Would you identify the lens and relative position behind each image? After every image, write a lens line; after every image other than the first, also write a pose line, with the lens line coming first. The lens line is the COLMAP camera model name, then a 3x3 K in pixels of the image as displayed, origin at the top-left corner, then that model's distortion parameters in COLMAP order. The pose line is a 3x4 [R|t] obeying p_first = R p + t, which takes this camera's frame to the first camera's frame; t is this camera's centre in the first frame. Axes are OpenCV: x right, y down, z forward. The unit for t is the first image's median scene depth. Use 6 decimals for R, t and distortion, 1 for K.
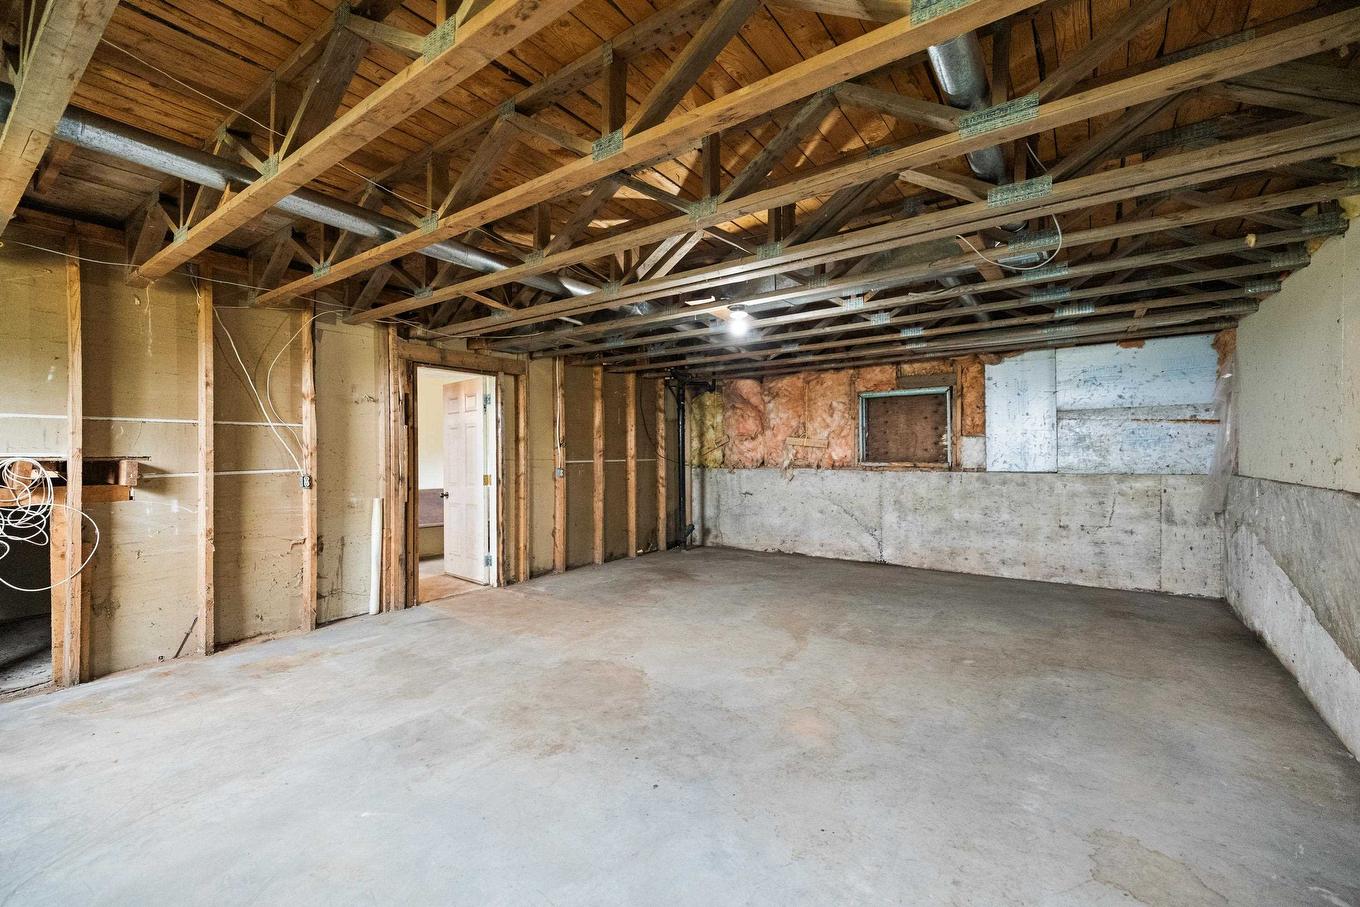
lens RADIAL K [[580.6, 0, 679.6], [0, 580.6, 452.7], [0, 0, 1]] dist [-0.002014, -0.000688]
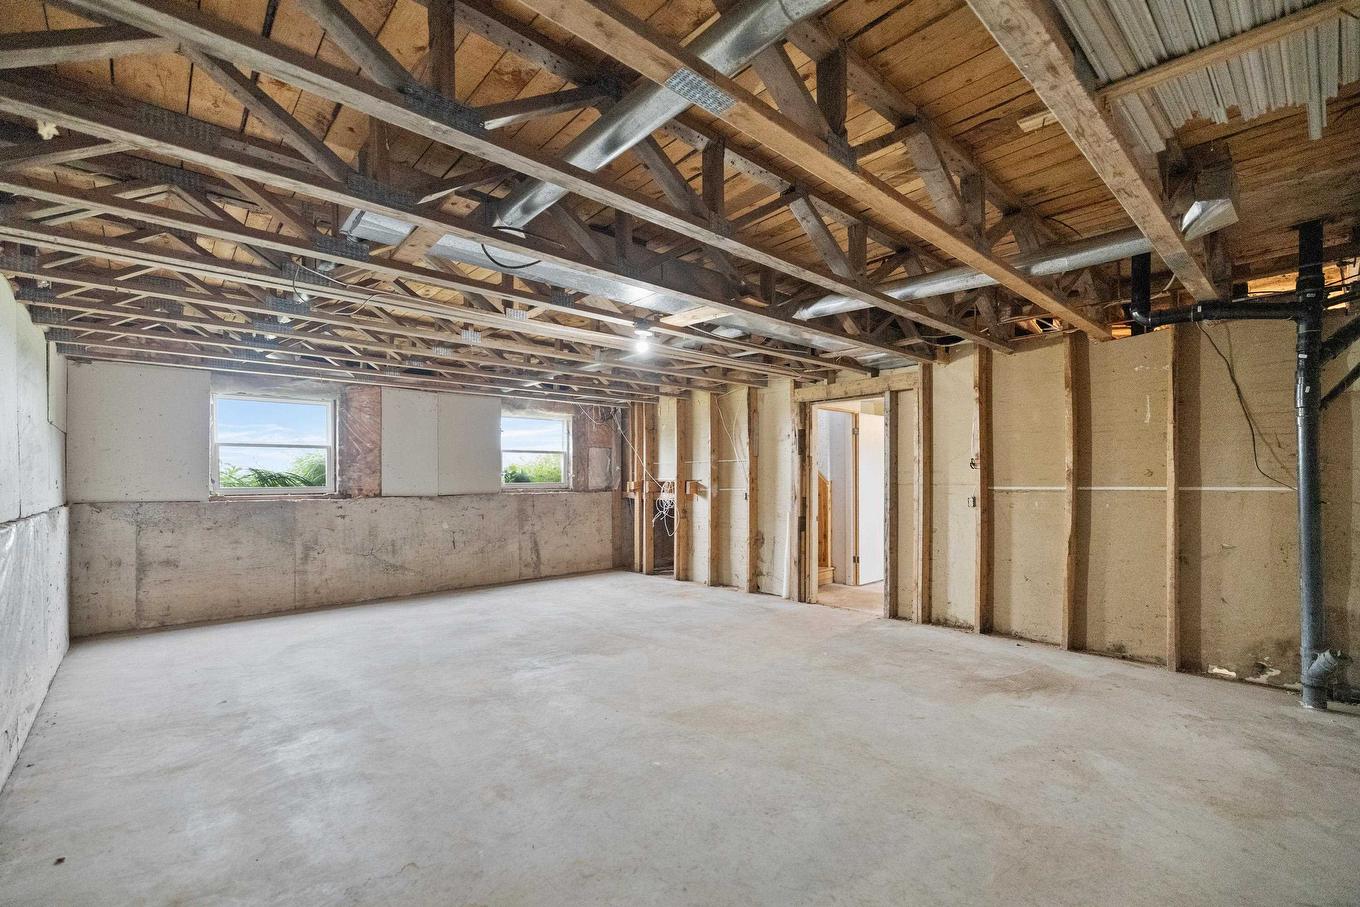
lens RADIAL K [[580.6, 0, 660.0], [0, 580.6, 476.4], [0, 0, 1]] dist [-0.002014, -0.000688]
pose [[-0.219138, 0.000464, -0.975694, 0.878085], [0.005592, 0.999984, -0.000780, -0.001791], [0.975678, -0.005627, -0.219137, 1.067180]]
